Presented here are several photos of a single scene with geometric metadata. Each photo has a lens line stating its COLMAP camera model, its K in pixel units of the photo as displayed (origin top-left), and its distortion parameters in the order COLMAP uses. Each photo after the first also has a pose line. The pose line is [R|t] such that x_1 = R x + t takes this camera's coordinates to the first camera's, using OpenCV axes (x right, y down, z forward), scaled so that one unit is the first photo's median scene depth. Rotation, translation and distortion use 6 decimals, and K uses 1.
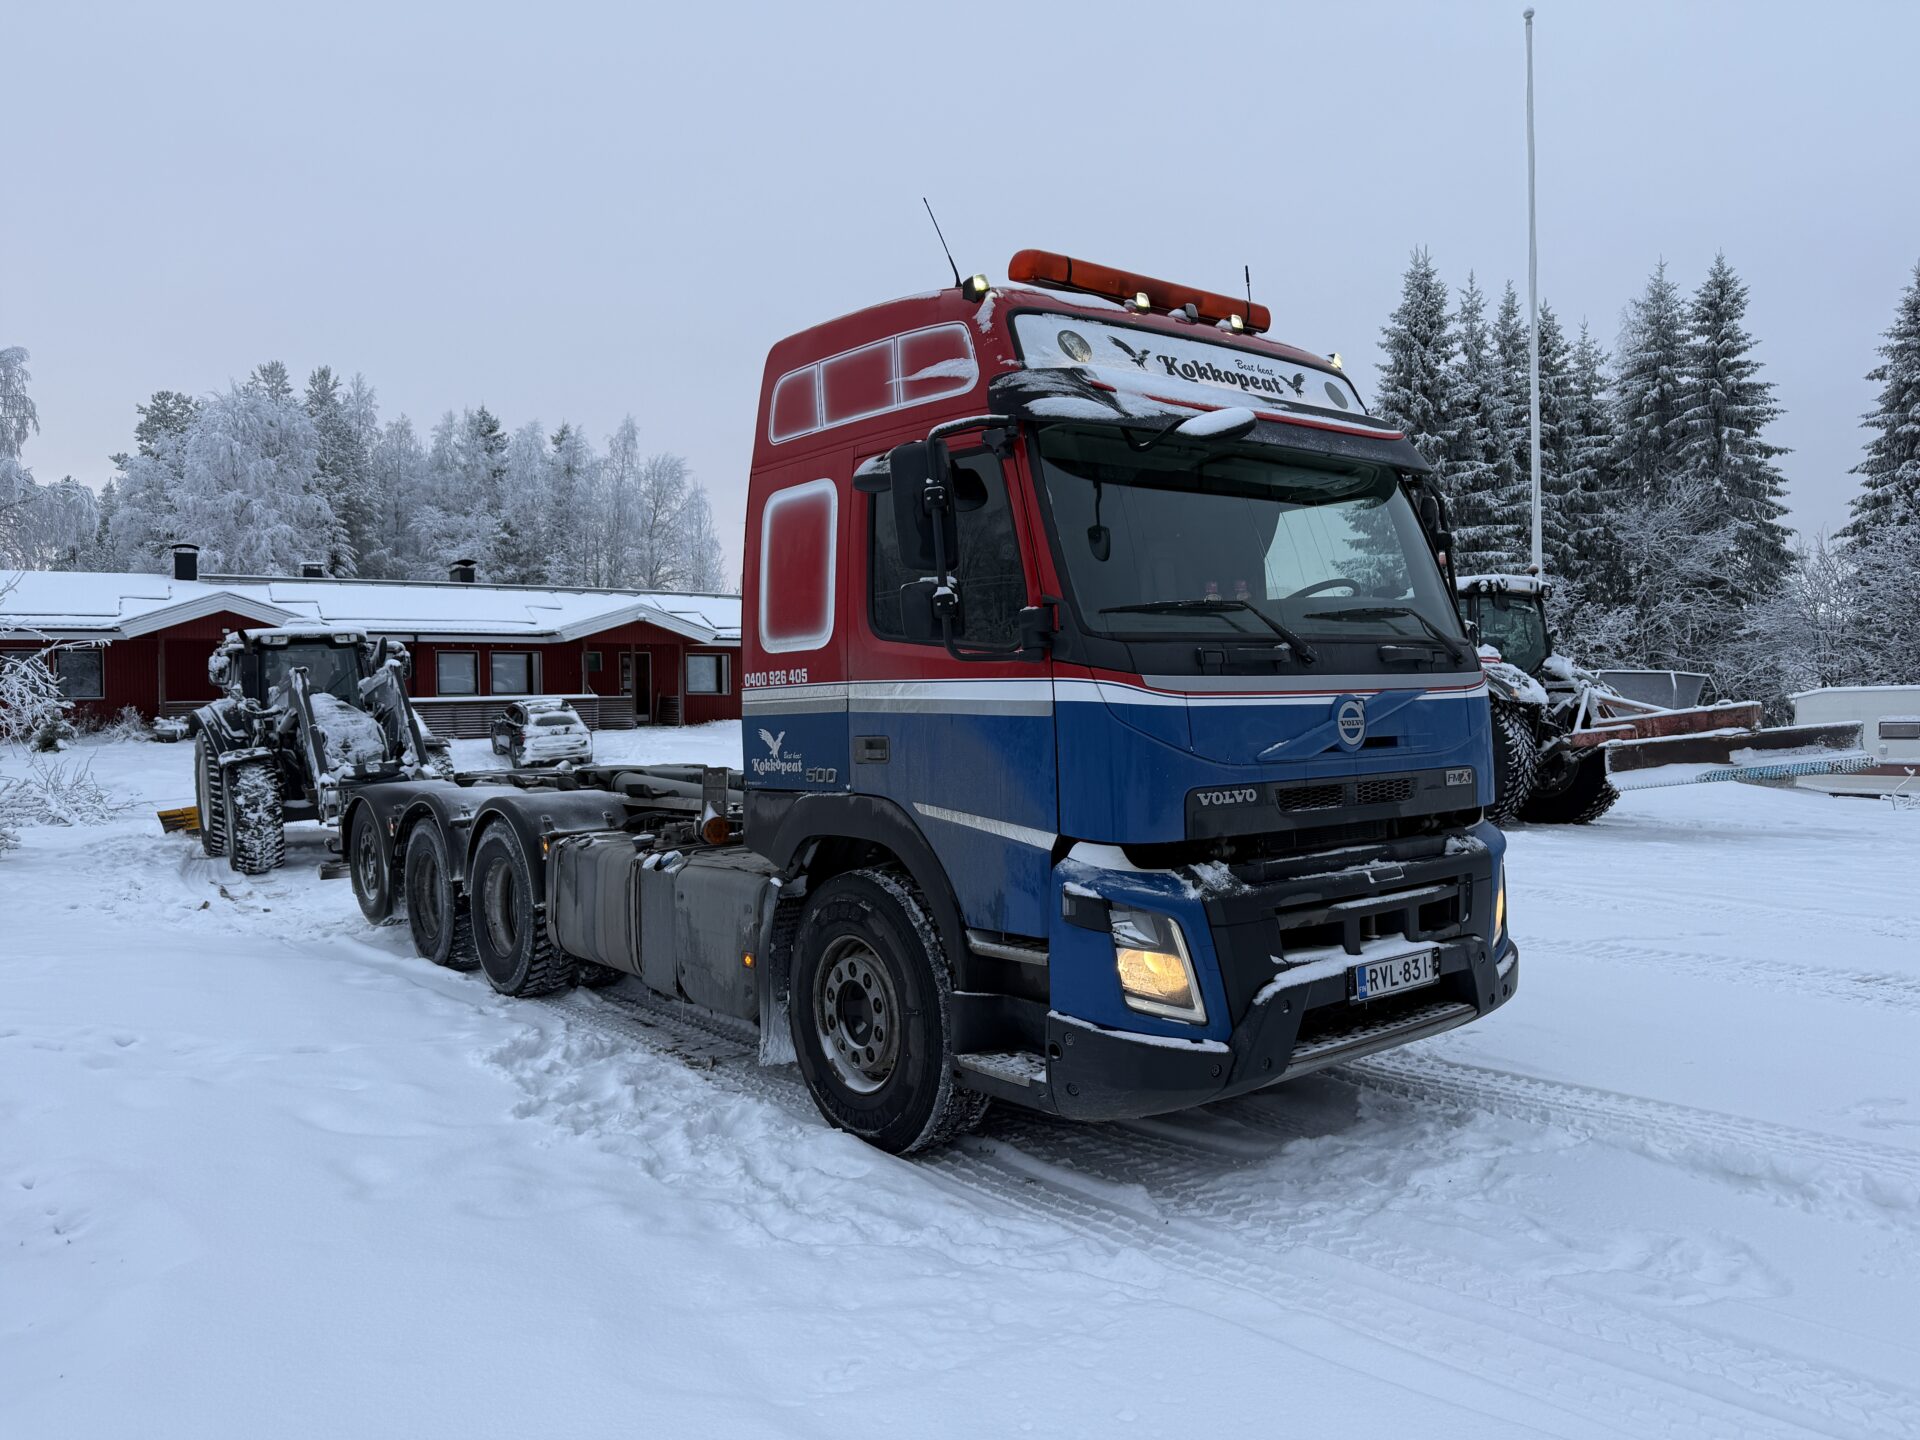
lens RADIAL K [[1365.9, 0, 971.6], [0, 1365.9, 741.5], [0, 0, 1]] dist [0.066546, -0.078419]
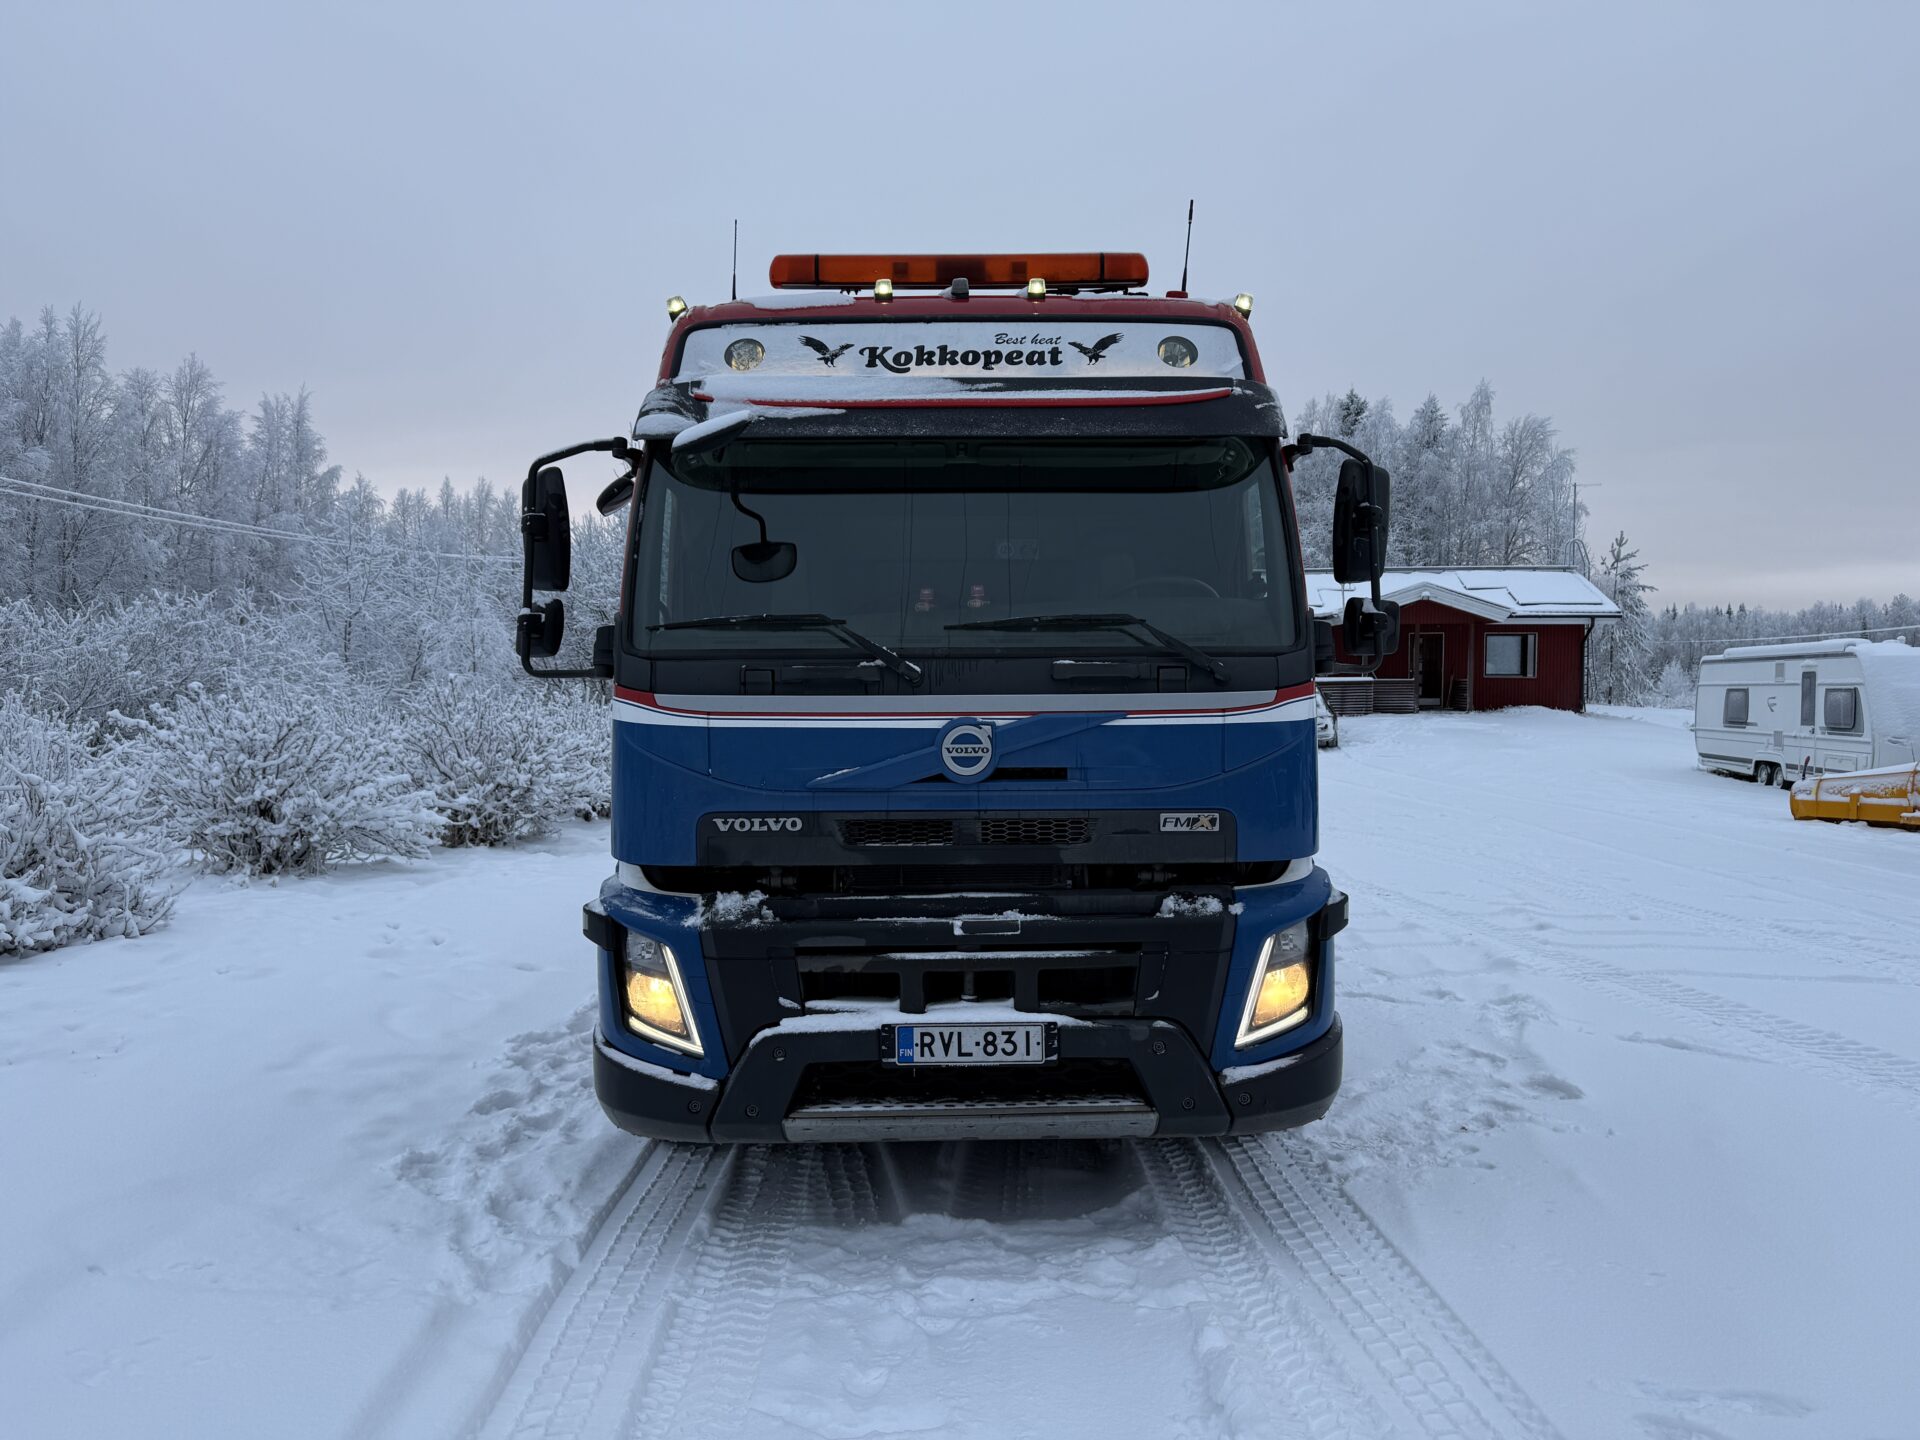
lens RADIAL K [[1365.9, 0, 924.1], [0, 1365.9, 741.0], [0, 0, 1]] dist [0.066546, -0.078419]
pose [[0.792900, 0.038382, -0.608141, 0.720766], [-0.029186, 0.999261, 0.025014, -0.036982], [0.608652, -0.002085, 0.793435, 0.273585]]
